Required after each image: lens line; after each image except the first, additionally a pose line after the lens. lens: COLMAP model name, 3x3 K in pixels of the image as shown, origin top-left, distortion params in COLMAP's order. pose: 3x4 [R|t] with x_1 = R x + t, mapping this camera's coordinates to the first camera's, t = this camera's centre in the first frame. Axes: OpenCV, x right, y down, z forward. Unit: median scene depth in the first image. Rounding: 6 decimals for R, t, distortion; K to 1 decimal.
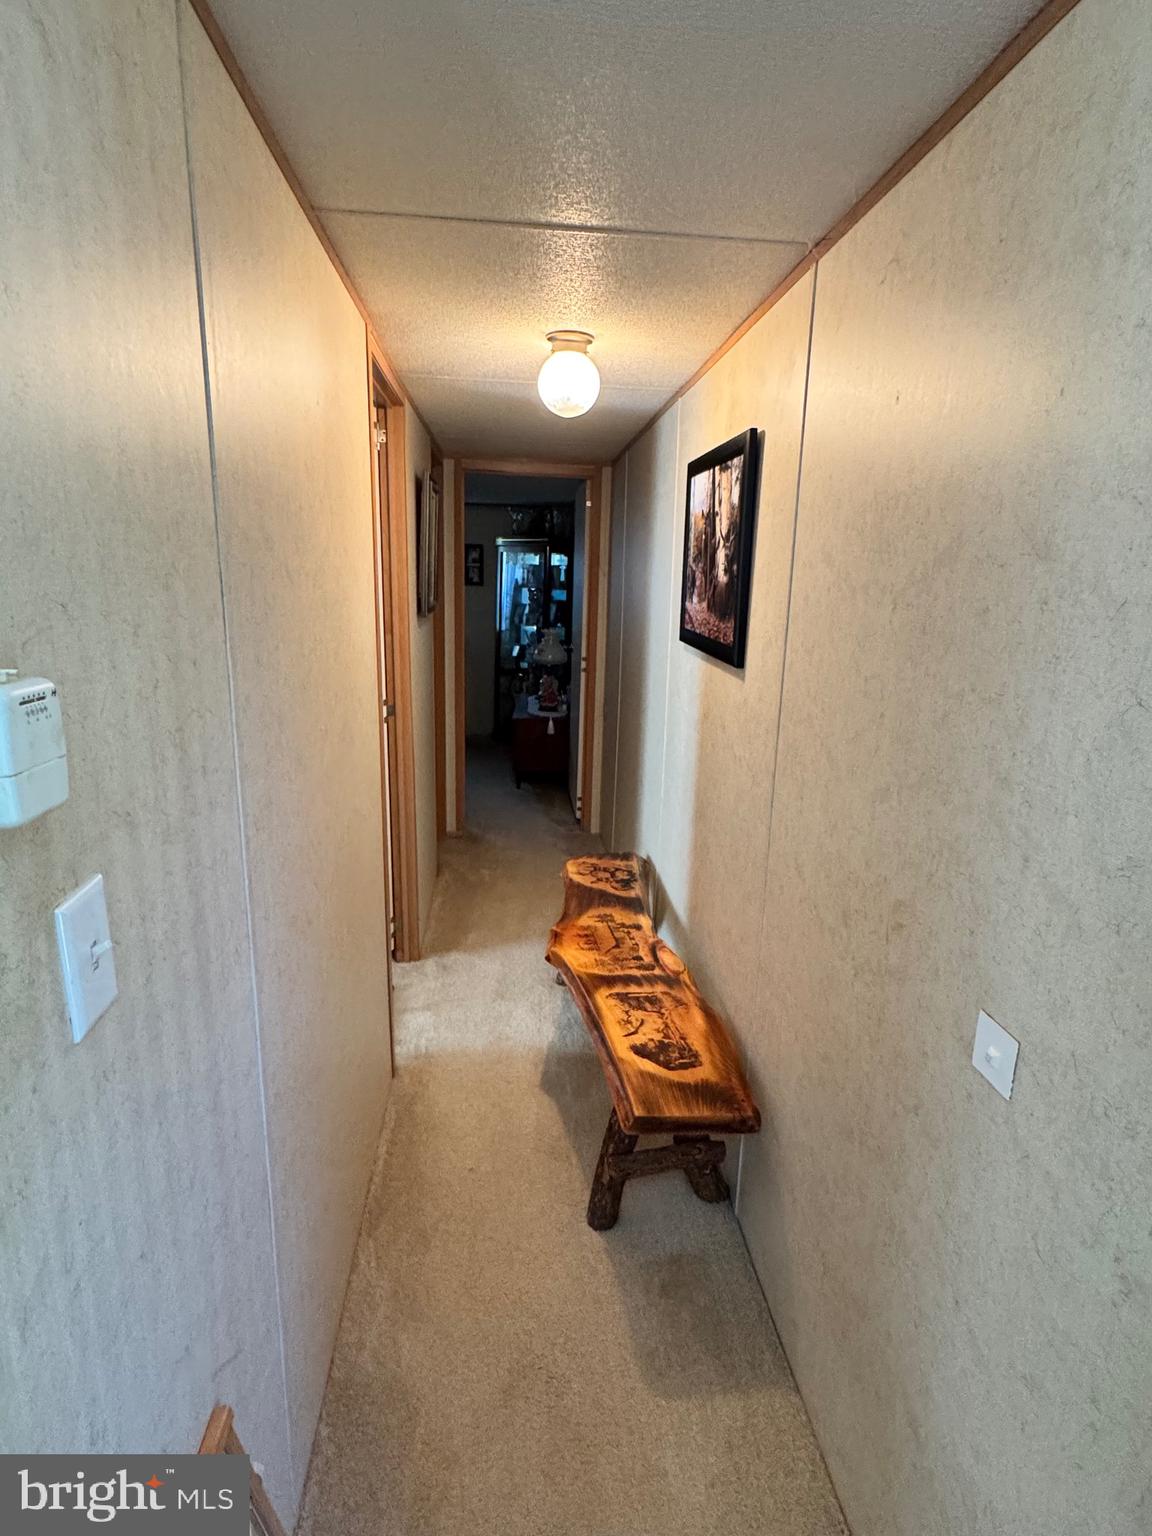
lens RADIAL K [[800.8, 0, 575.0], [0, 800.8, 768.4], [0, 0, 1]] dist [-0.002459, 0.000413]
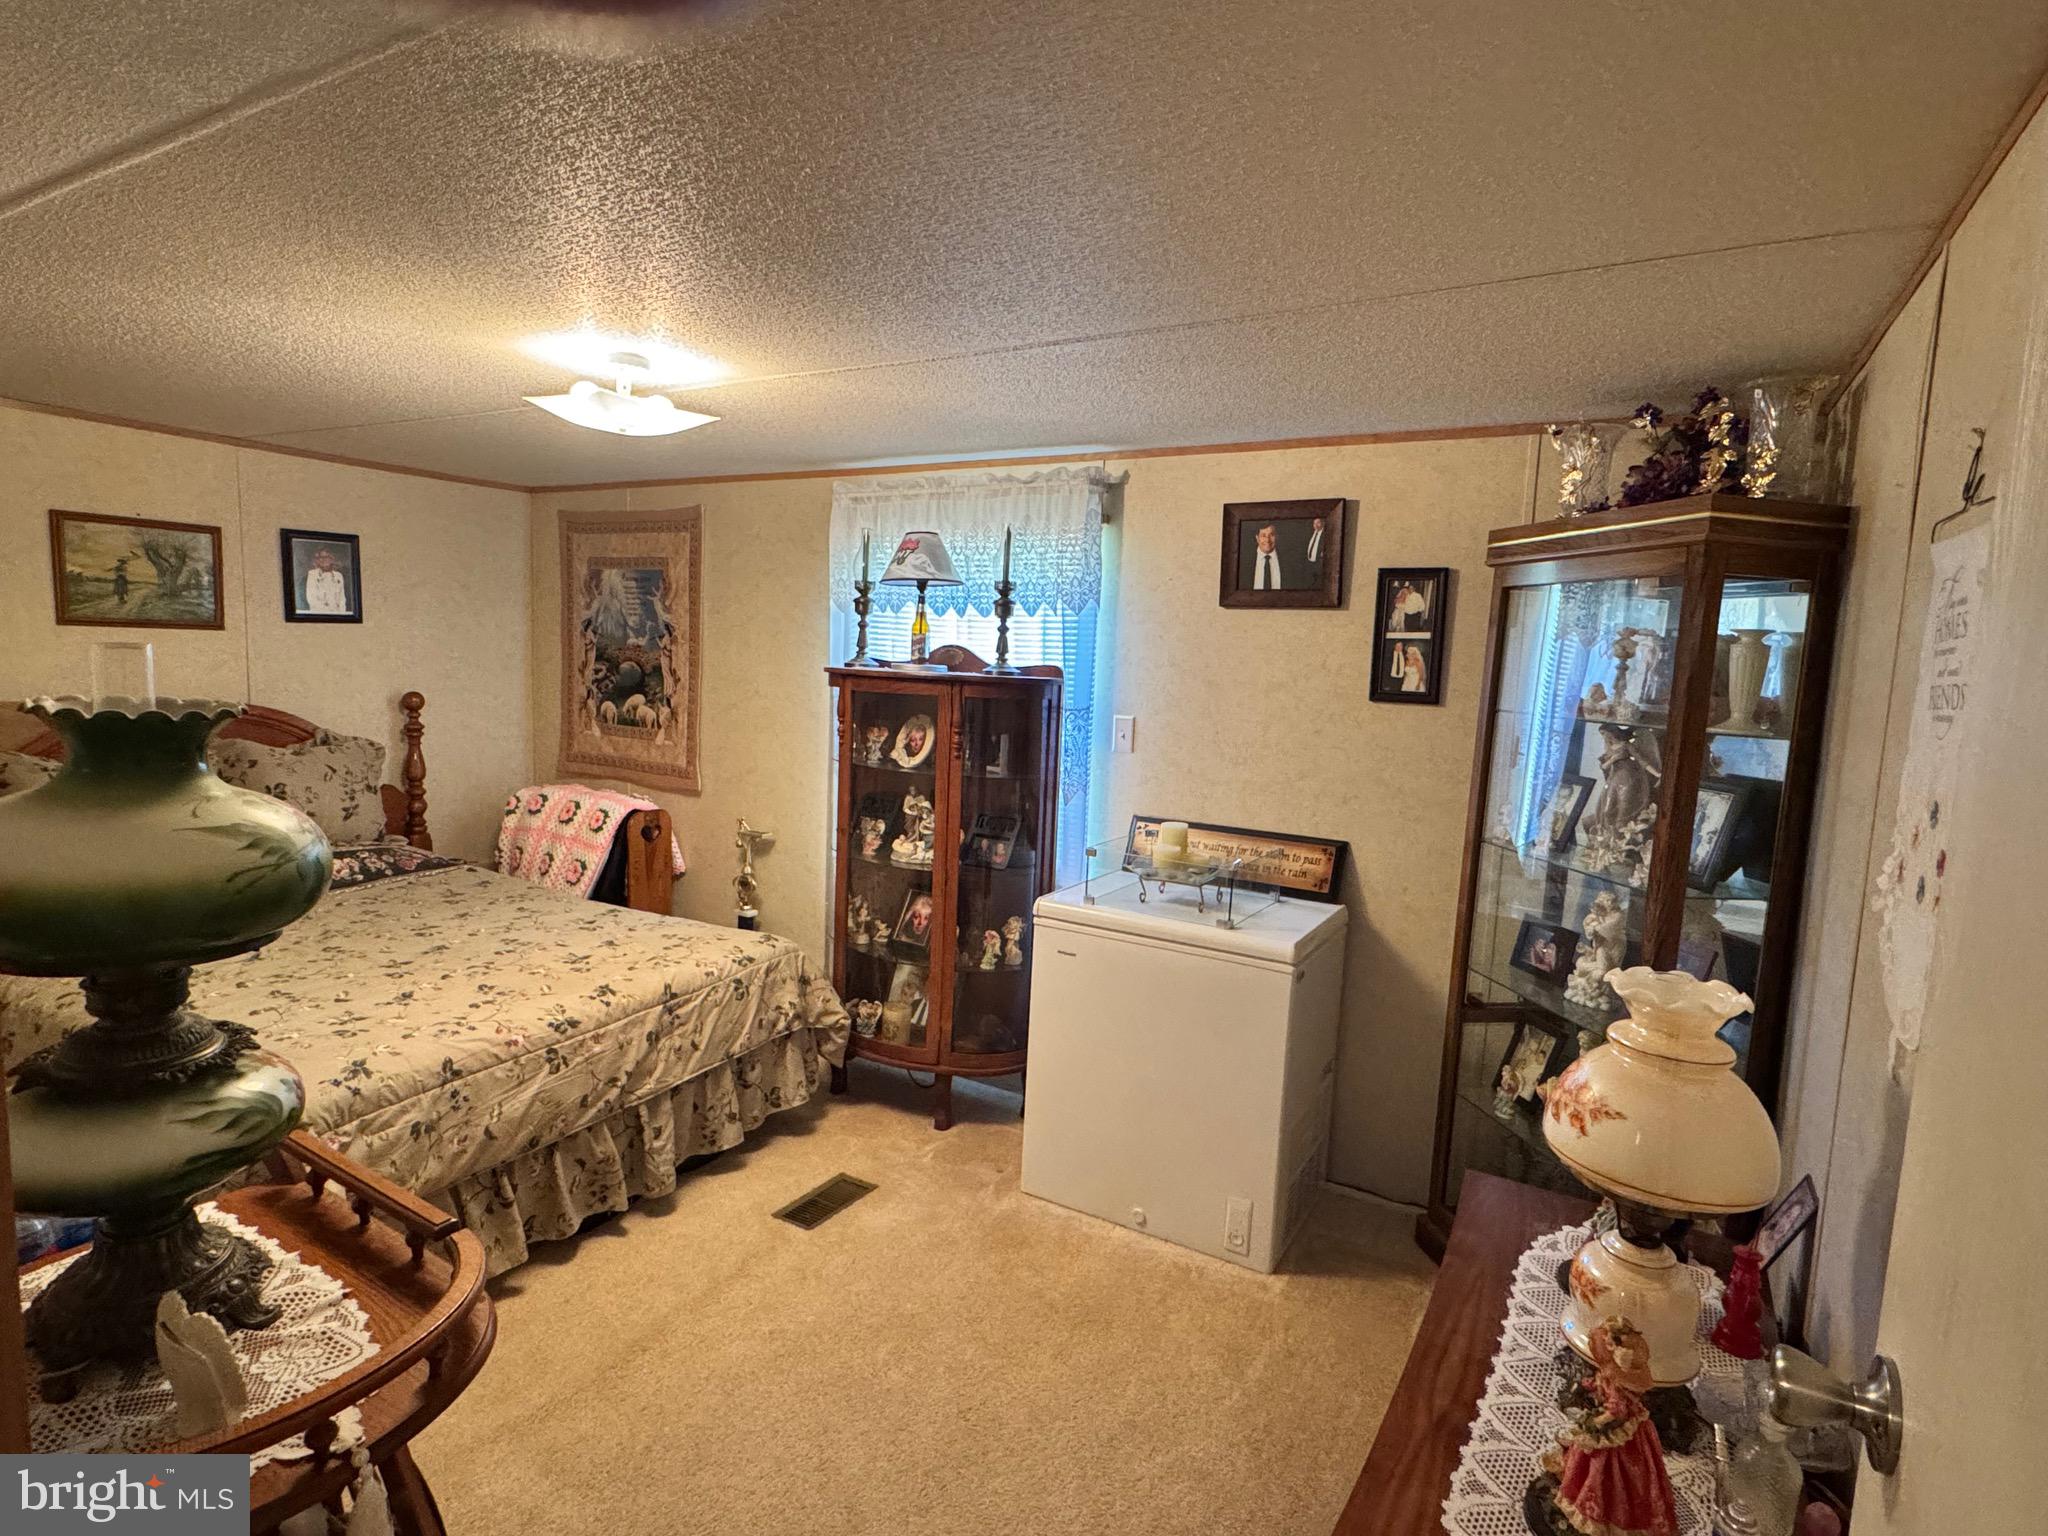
lens RADIAL K [[1067.7, 0, 1016.0], [0, 1067.7, 772.7], [0, 0, 1]] dist [-0.002459, 0.000413]
pose [[0.814129, 0.073325, -0.576036, -0.014526], [-0.165348, 0.980202, -0.108919, -0.141493], [0.556645, 0.183921, 0.810135, 0.625858]]
